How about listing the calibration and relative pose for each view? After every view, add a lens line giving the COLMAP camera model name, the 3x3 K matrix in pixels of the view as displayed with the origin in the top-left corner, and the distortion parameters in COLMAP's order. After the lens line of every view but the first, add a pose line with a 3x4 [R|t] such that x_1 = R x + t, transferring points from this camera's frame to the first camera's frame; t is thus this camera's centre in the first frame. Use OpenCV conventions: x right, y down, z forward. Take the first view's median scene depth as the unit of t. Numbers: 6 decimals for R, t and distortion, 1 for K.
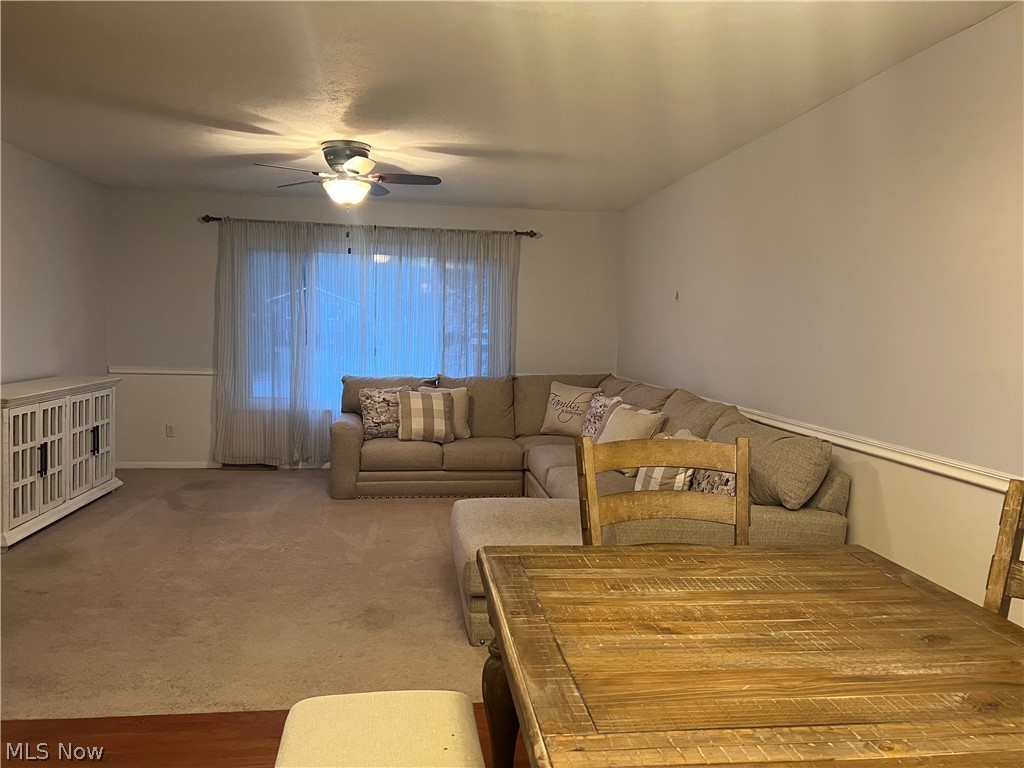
lens RADIAL K [[769.9, 0, 513.9], [0, 769.9, 390.6], [0, 0, 1]] dist [0.056412, -0.054815]
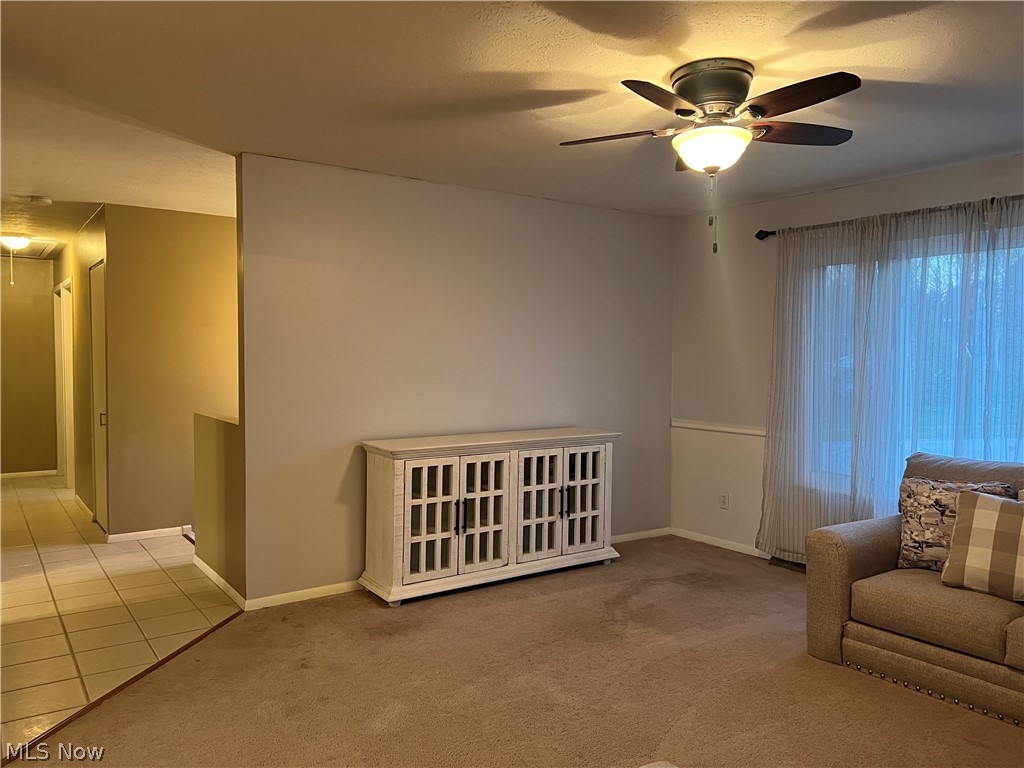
lens RADIAL K [[769.9, 0, 513.9], [0, 769.9, 390.6], [0, 0, 1]] dist [0.056412, -0.054815]
pose [[0.468242, 0.017118, -0.883435, 0.188419], [-0.067020, 0.997620, -0.016191, -0.039912], [0.881055, 0.066789, 0.468275, 0.460901]]
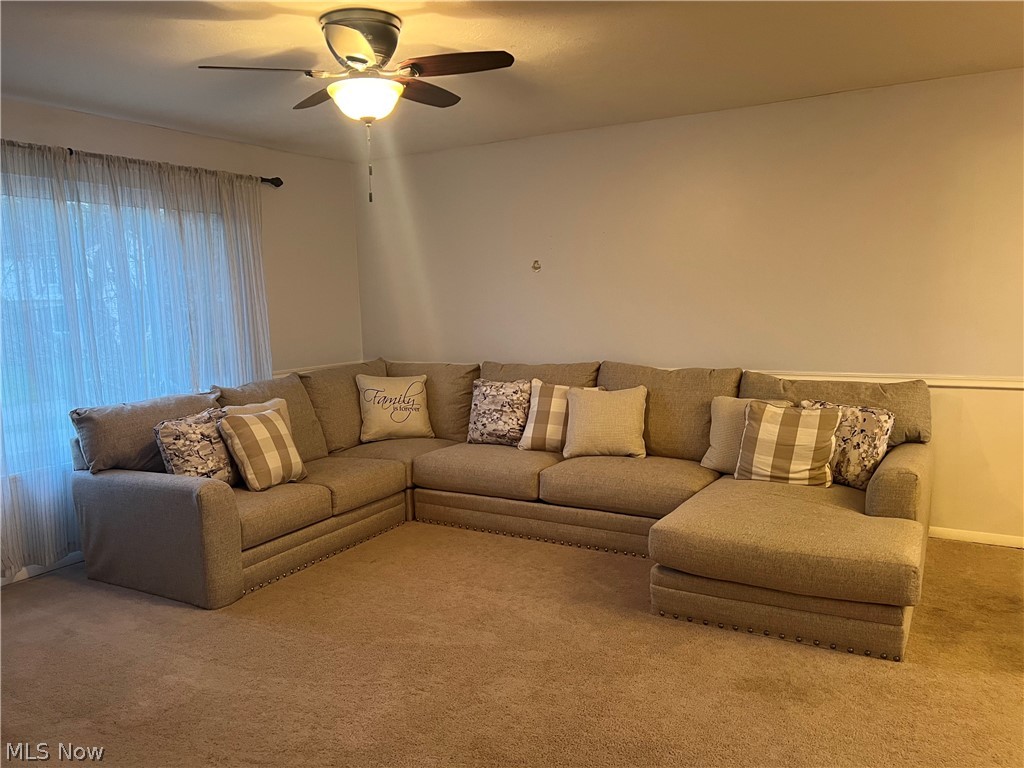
lens RADIAL K [[769.9, 0, 513.9], [0, 769.9, 390.6], [0, 0, 1]] dist [0.056412, -0.054815]
pose [[0.608086, -0.139844, 0.781457, -0.506579], [0.107600, 0.989797, 0.093398, -0.056370], [-0.786545, 0.027291, 0.616930, 0.412179]]
